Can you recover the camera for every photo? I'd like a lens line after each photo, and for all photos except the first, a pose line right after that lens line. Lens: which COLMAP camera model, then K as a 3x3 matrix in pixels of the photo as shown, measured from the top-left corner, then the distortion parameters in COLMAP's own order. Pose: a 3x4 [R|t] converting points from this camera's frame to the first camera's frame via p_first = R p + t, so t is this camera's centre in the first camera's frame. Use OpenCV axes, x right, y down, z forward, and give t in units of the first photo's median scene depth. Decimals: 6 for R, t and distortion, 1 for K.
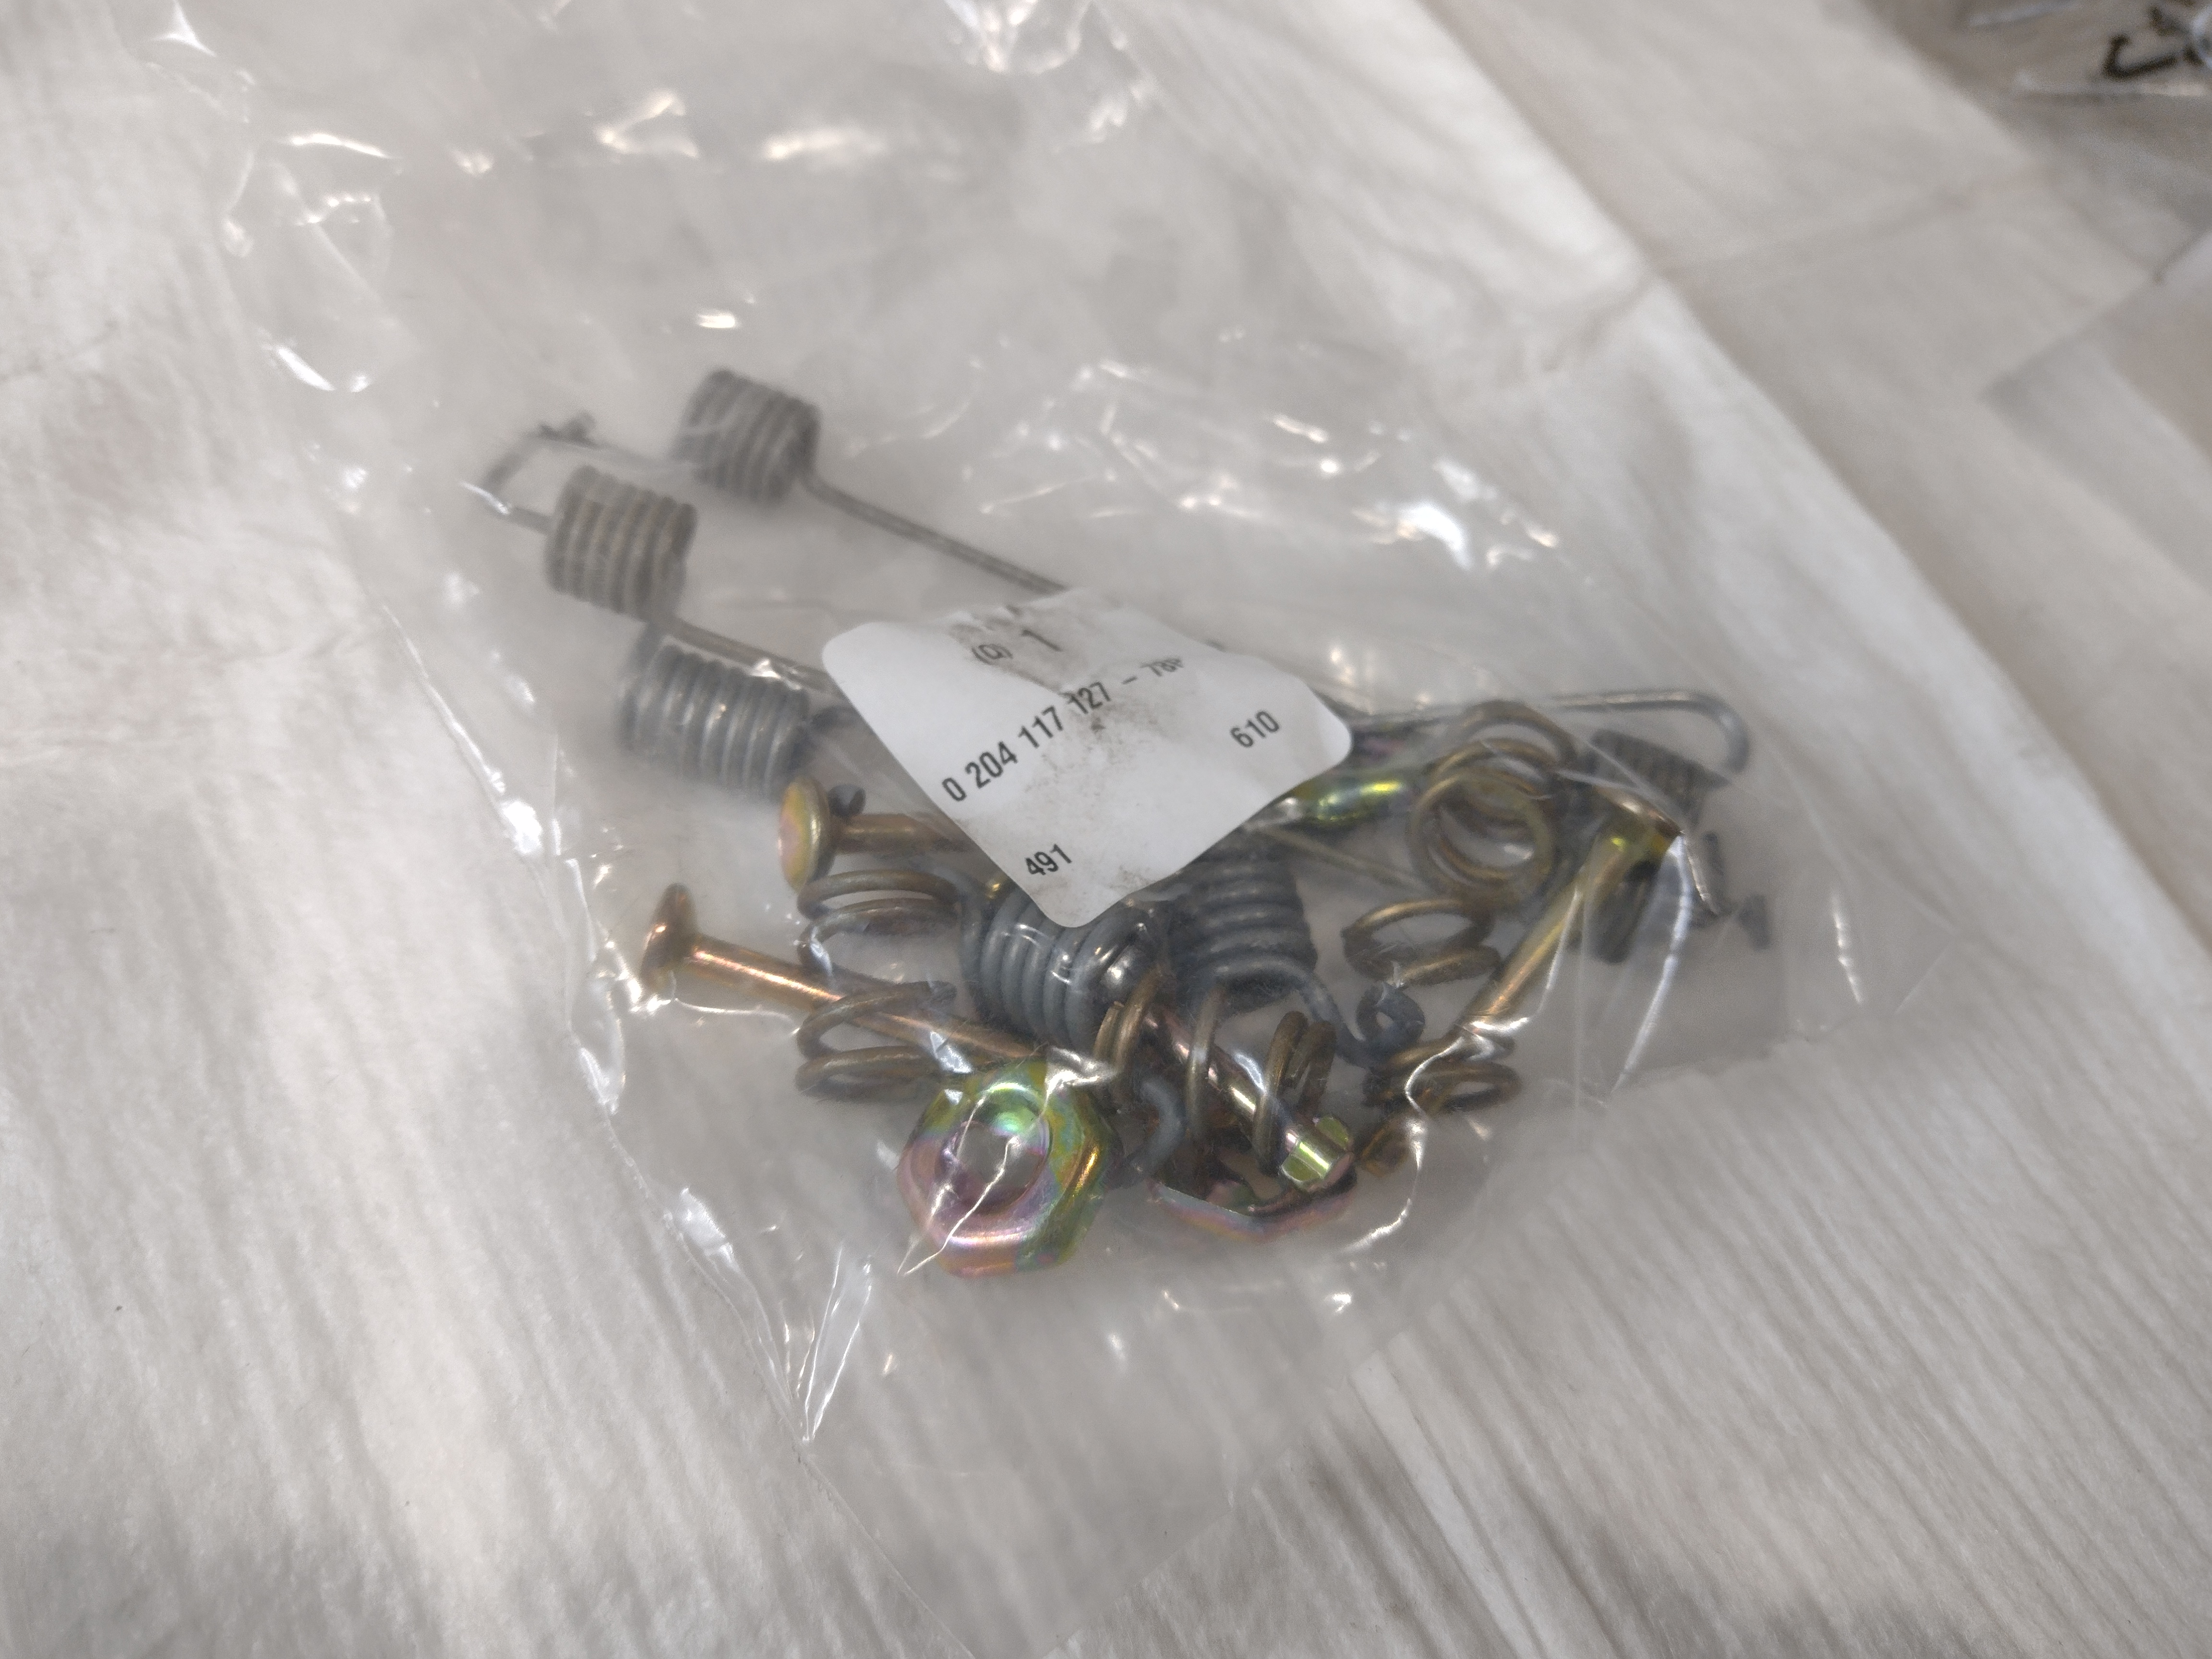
lens RADIAL K [[1717.8, 0, 1158.9], [0, 1717.8, 829.2], [0, 0, 1]] dist [0.001891, -0.066659]
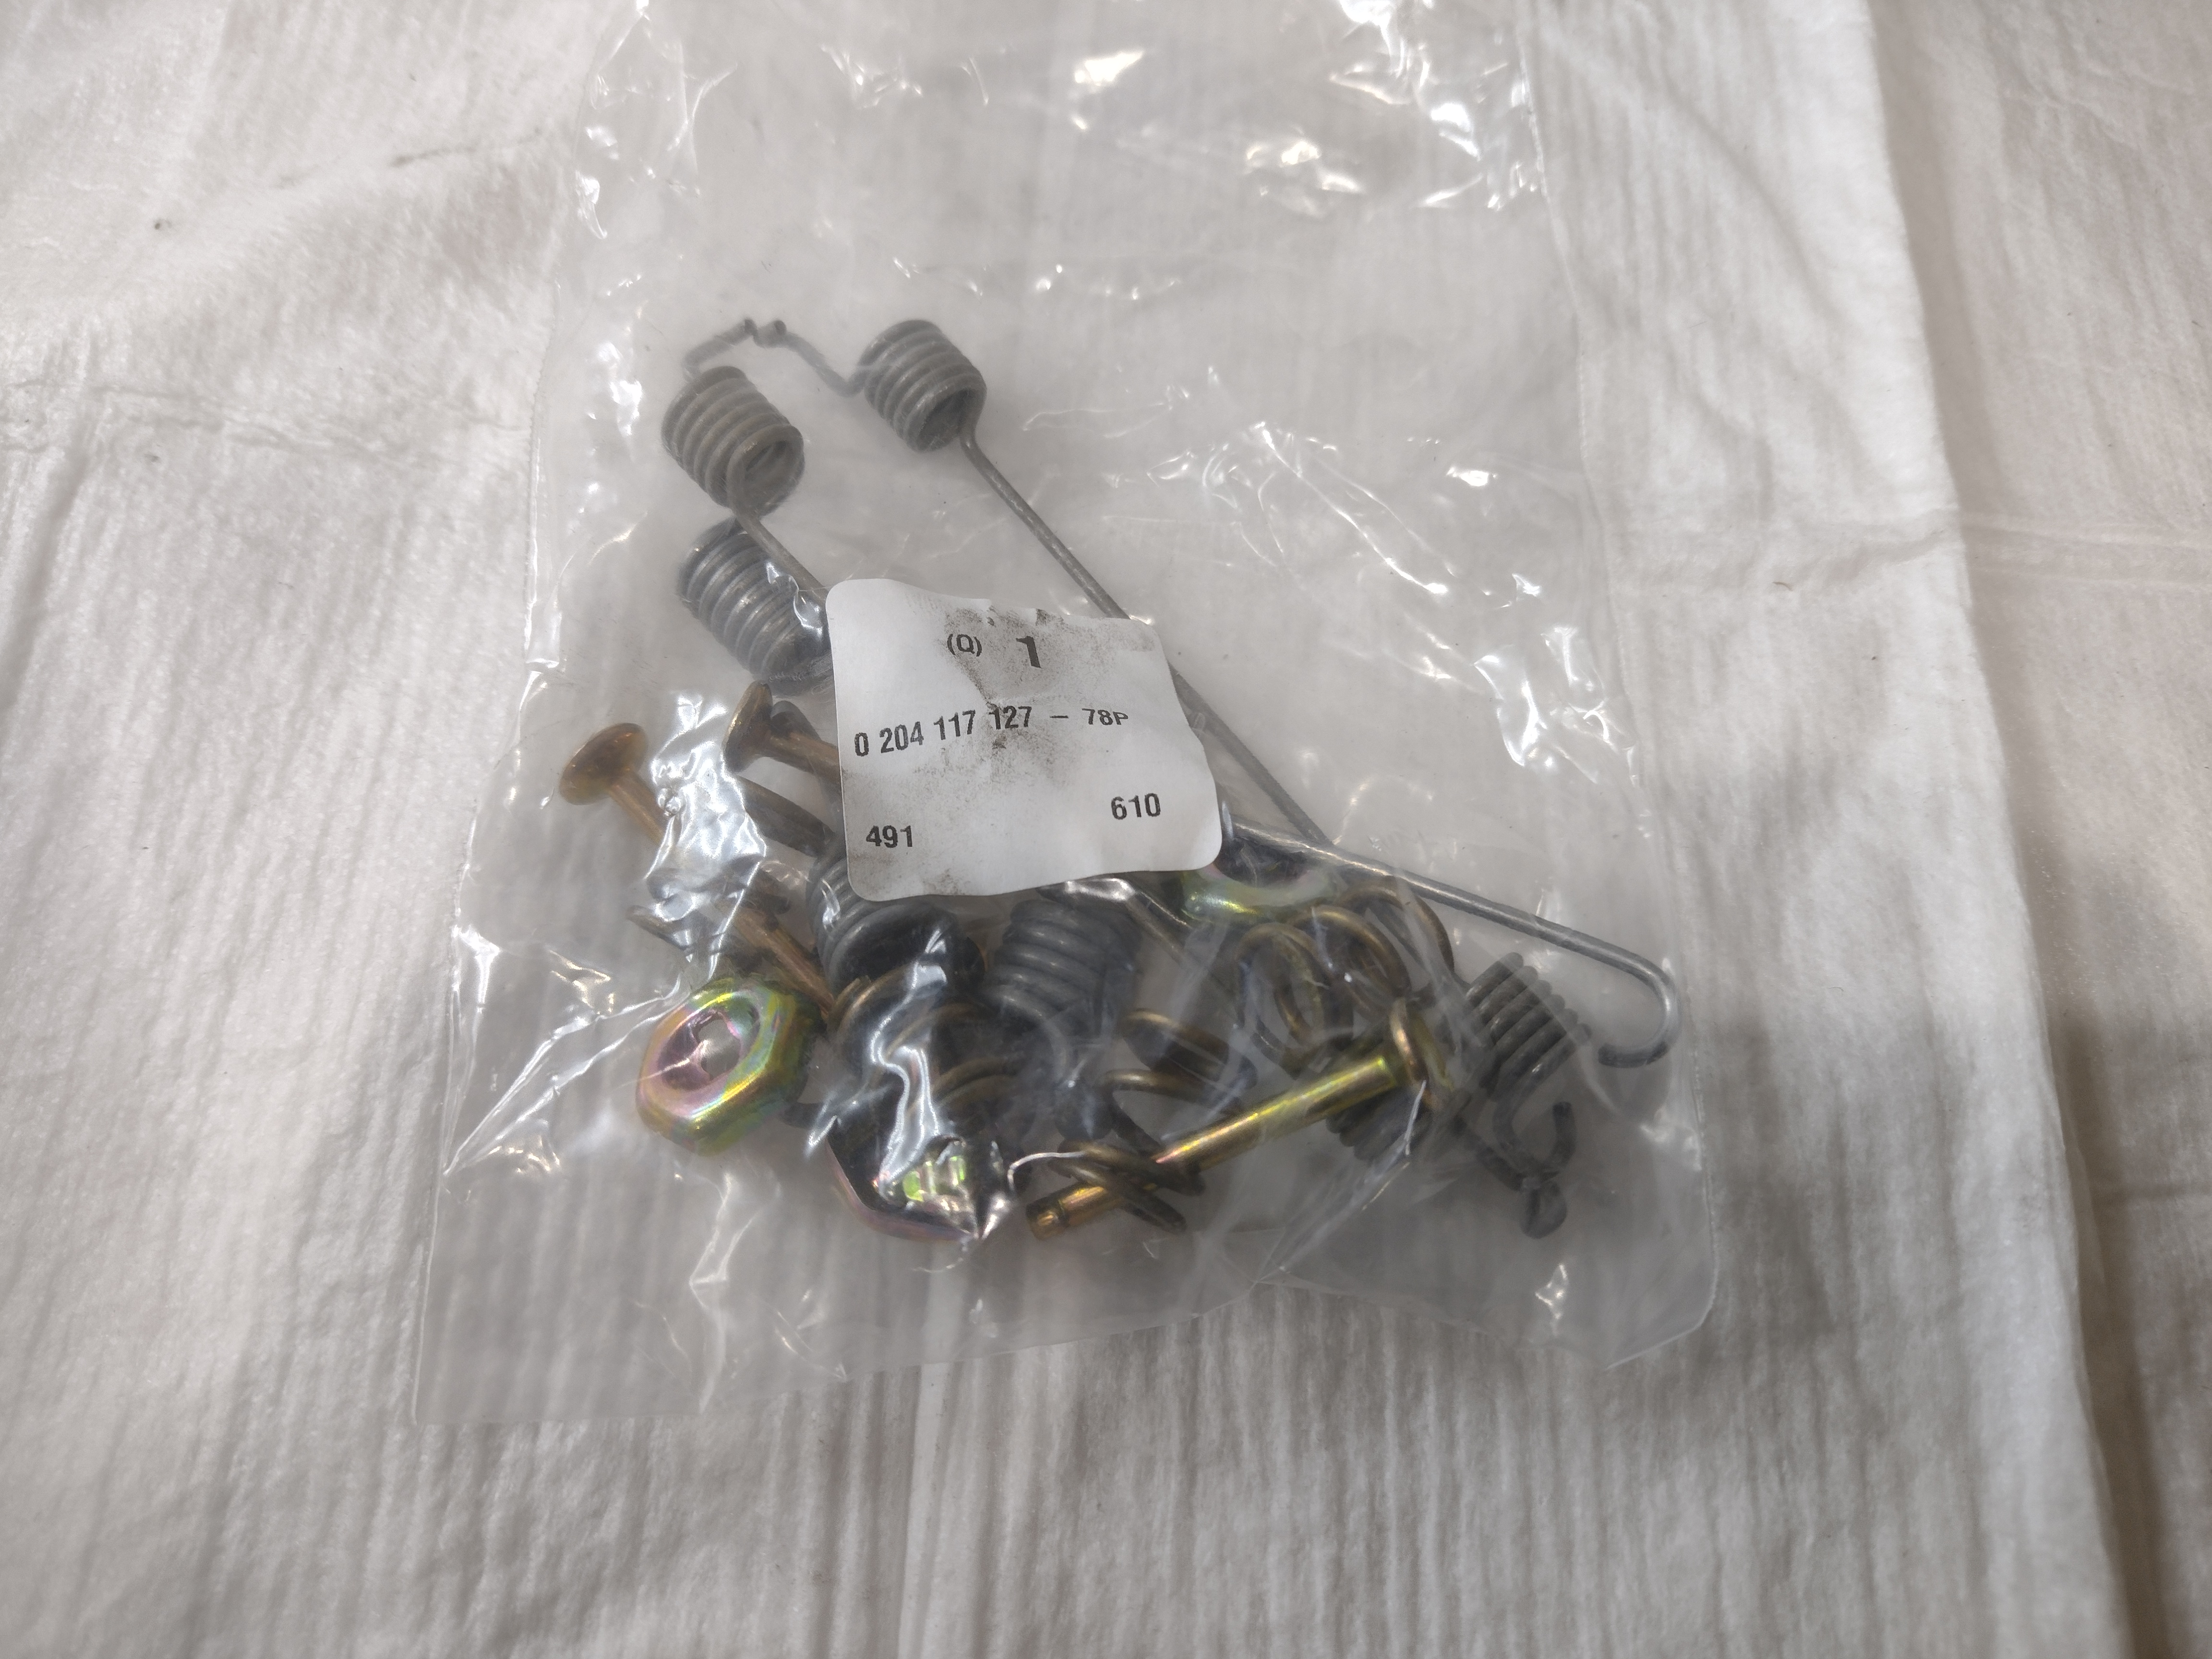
lens RADIAL K [[1717.8, 0, 1158.9], [0, 1717.8, 829.2], [0, 0, 1]] dist [0.001891, -0.066659]
pose [[0.838827, 0.413880, -0.353656, 0.450142], [-0.395496, 0.909707, 0.126554, -0.186118], [0.374102, 0.033713, 0.926775, 0.032994]]
